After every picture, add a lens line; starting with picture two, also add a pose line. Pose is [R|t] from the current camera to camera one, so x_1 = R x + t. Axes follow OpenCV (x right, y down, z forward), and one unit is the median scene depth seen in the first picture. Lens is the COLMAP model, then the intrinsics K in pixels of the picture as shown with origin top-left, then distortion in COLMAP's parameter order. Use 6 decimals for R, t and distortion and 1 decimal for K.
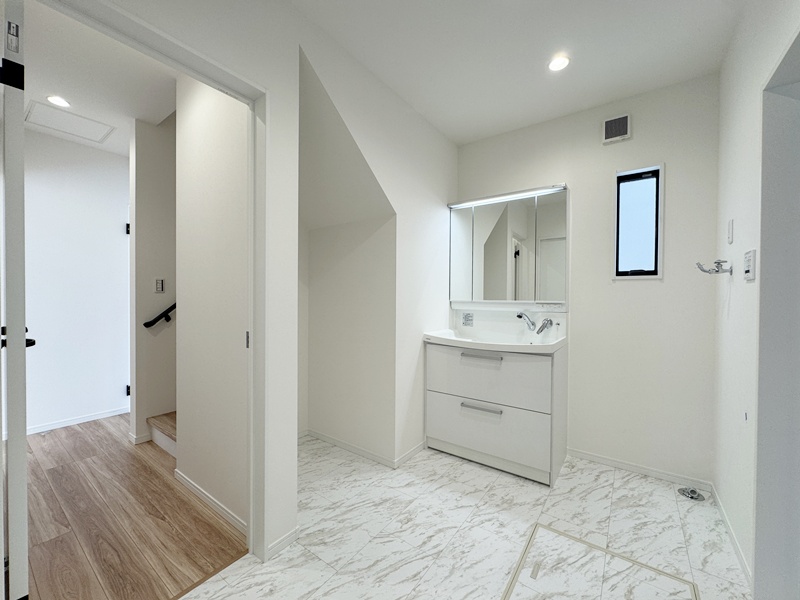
lens RADIAL K [[322.6, 0, 401.0], [0, 322.6, 300.1], [0, 0, 1]] dist [-0.005554, 0.000699]
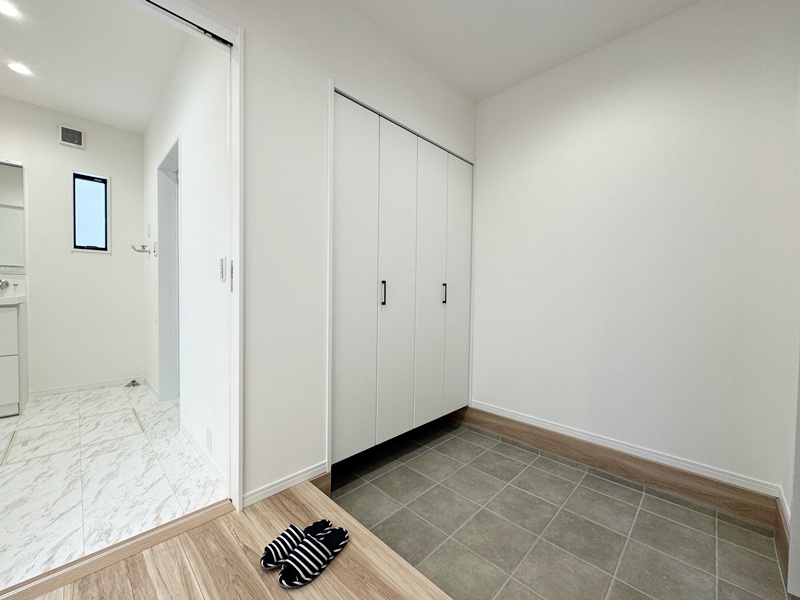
lens RADIAL K [[322.6, 0, 404.5], [0, 322.6, 299.7], [0, 0, 1]] dist [-0.005554, 0.000699]
pose [[0.146320, -0.029436, 0.988799, -0.515951], [0.000251, 0.999558, 0.029719, 0.111564], [-0.989237, -0.004100, 0.146263, -0.625887]]
